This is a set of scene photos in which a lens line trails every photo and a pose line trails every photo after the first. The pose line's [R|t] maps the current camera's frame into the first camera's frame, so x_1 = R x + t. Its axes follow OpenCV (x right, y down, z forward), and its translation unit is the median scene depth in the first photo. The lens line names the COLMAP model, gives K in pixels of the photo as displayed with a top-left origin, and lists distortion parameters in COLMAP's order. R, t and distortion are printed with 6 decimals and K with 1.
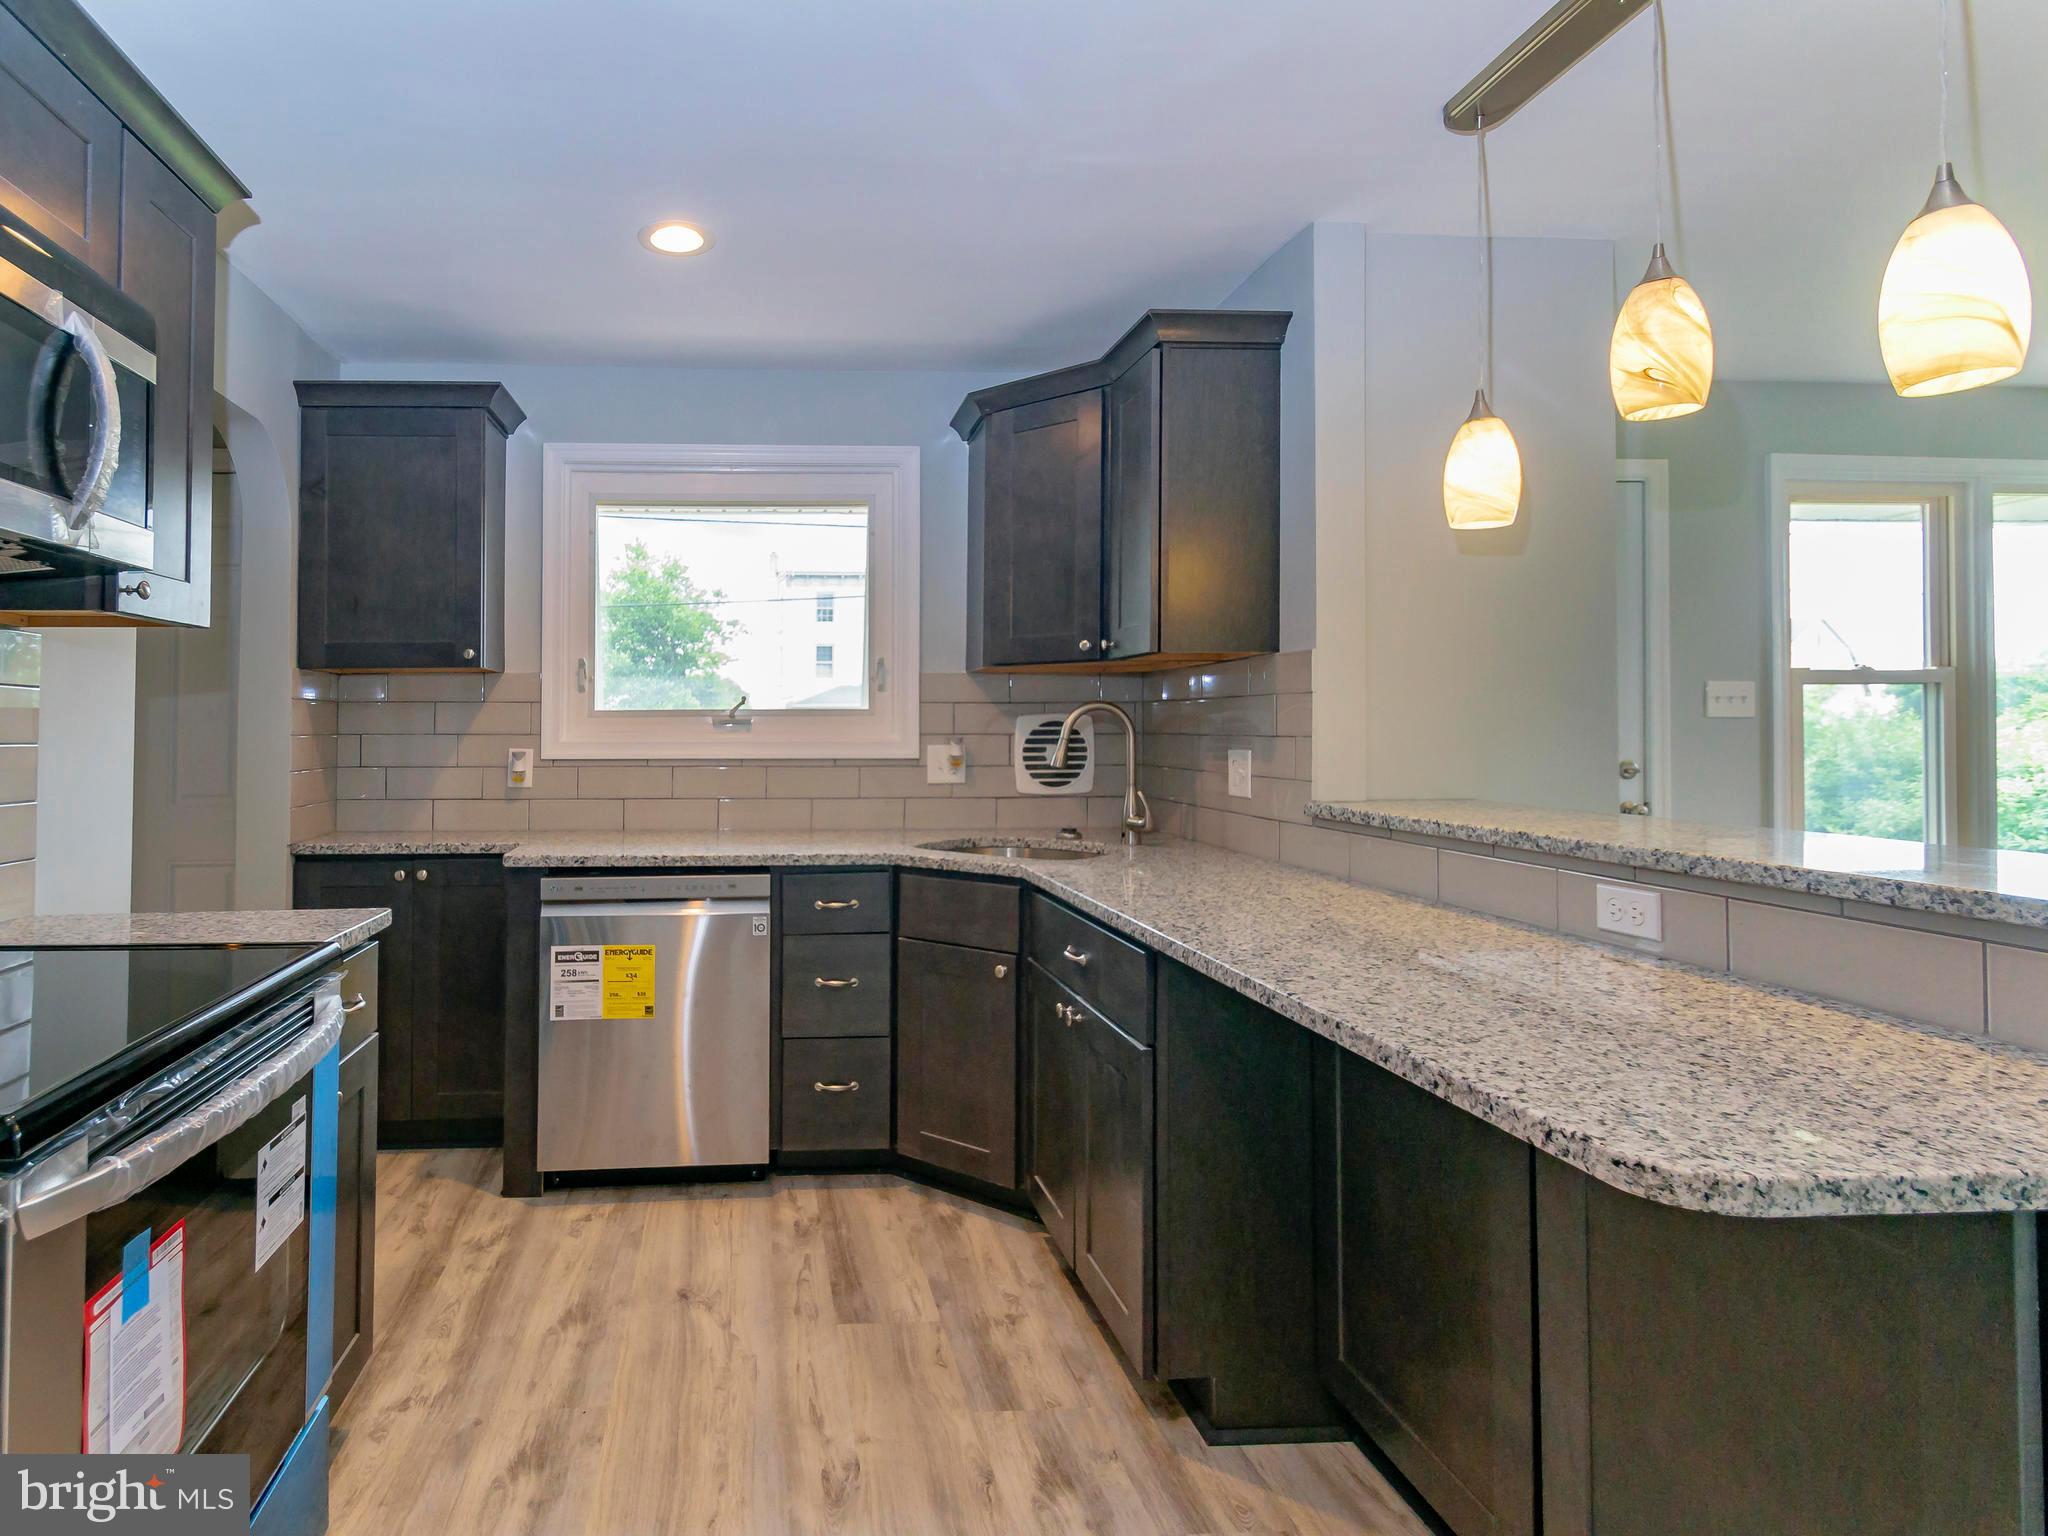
lens RADIAL K [[1079.8, 0, 978.2], [0, 1079.8, 693.6], [0, 0, 1]] dist [-0.000207, -0.001190]
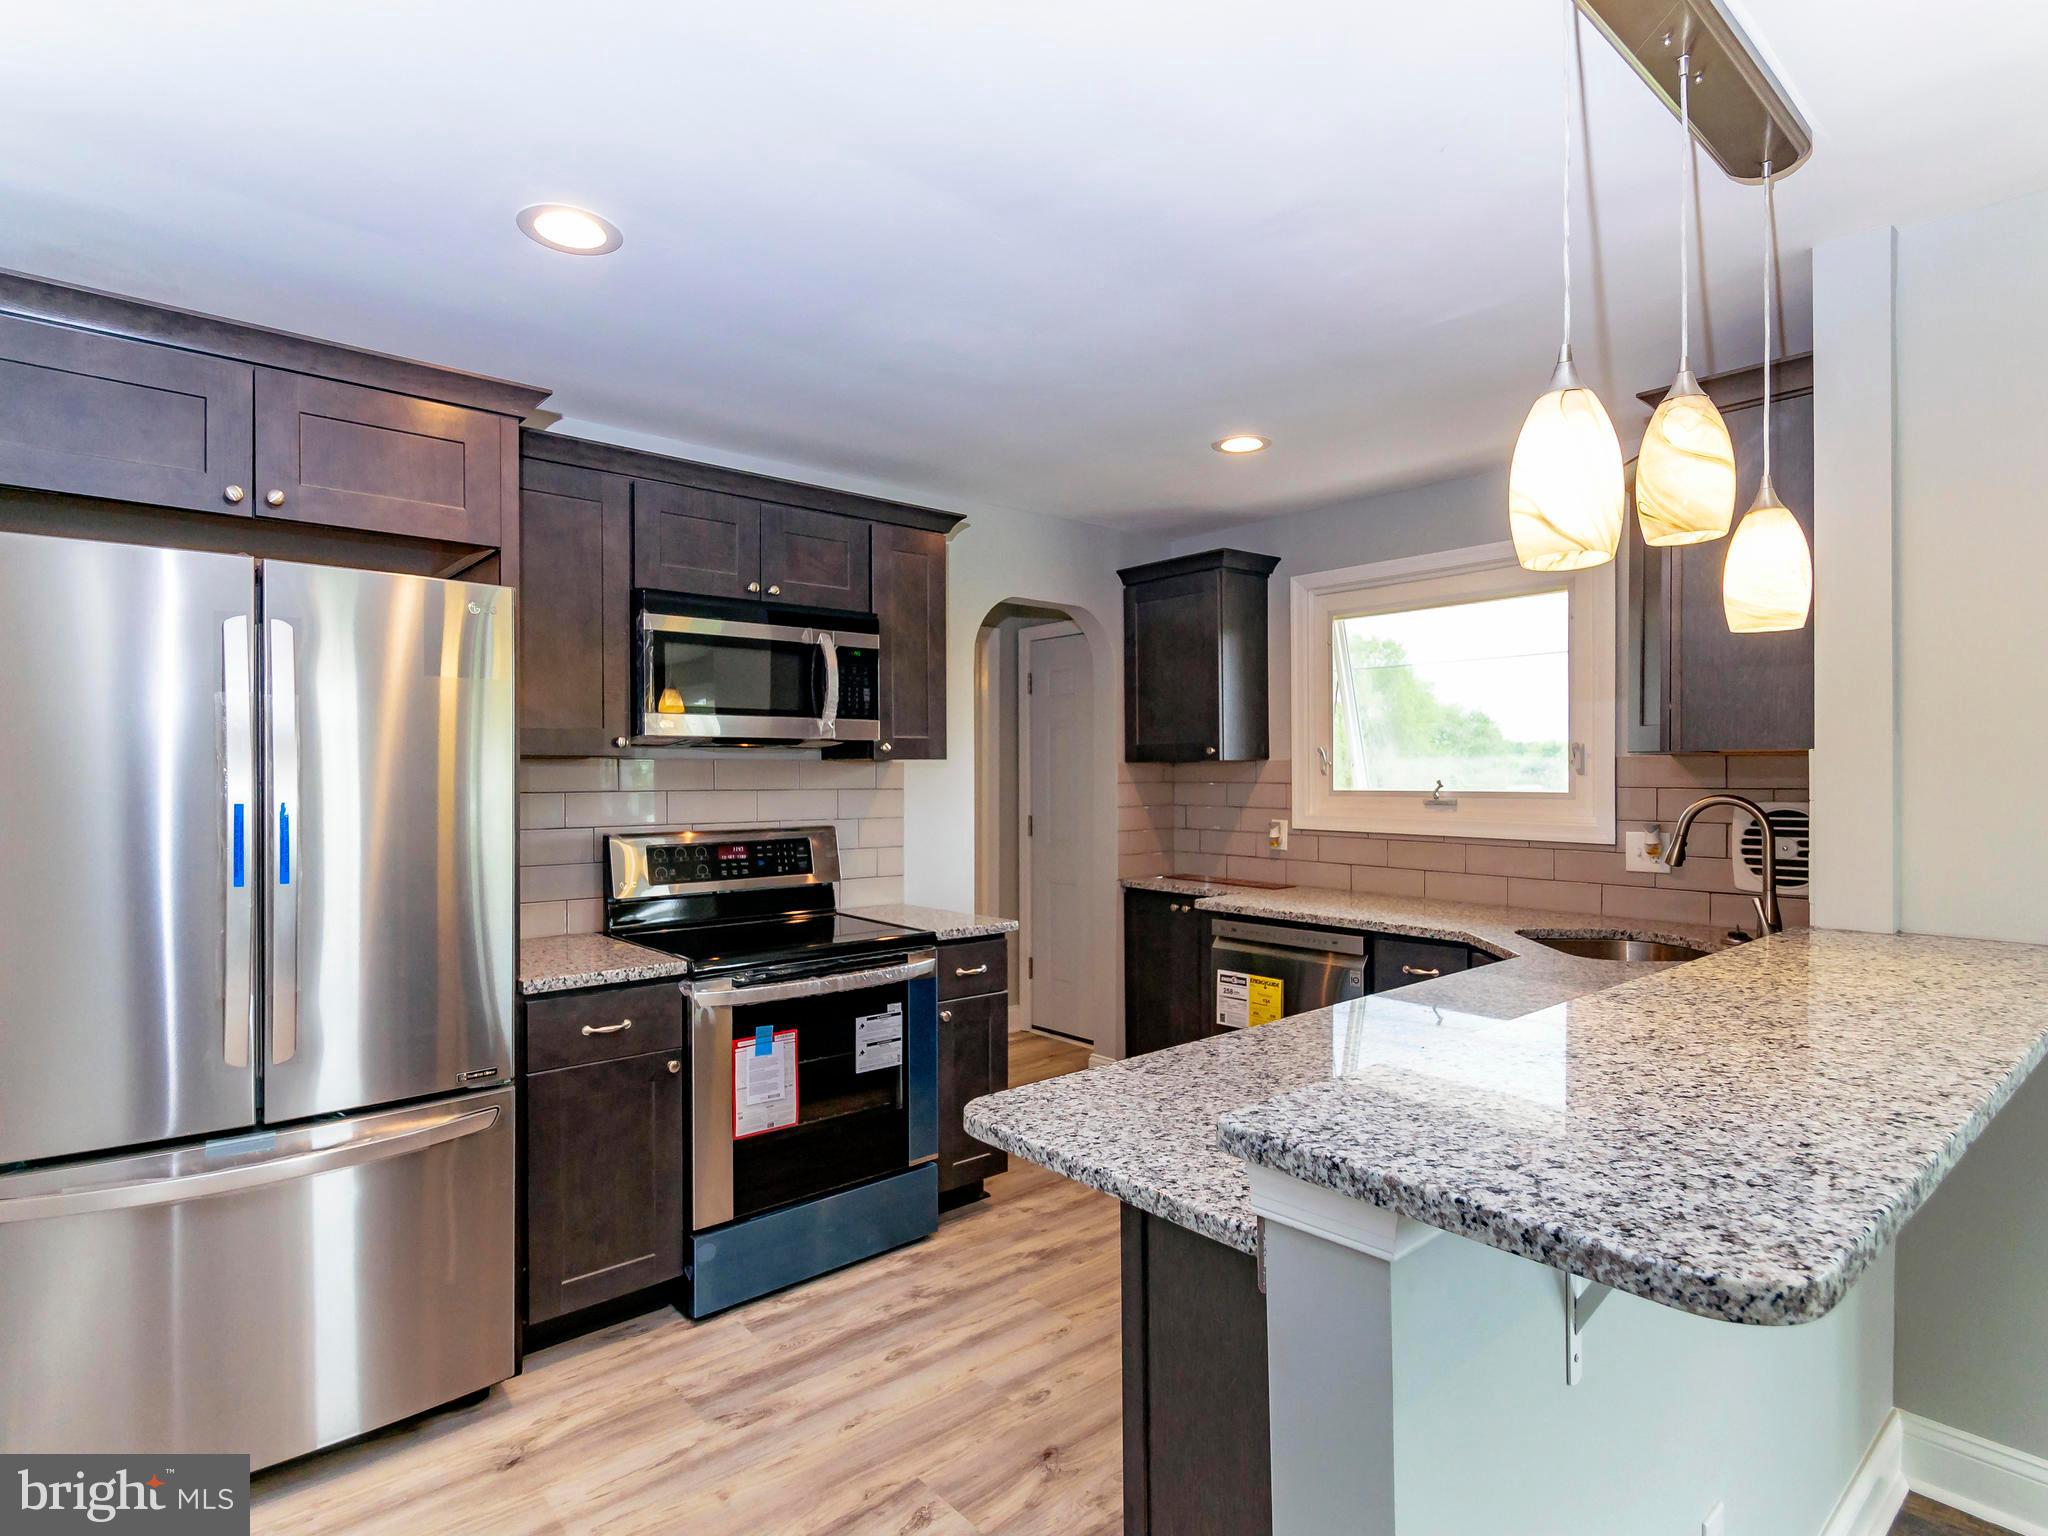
lens RADIAL K [[1079.8, 0, 1031.2], [0, 1079.8, 770.3], [0, 0, 1]] dist [-0.000207, -0.001190]
pose [[0.607631, 0.002114, -0.794217, 0.415656], [0.018583, 0.999685, 0.016878, -0.034562], [0.794002, -0.025015, 0.607400, -0.010547]]
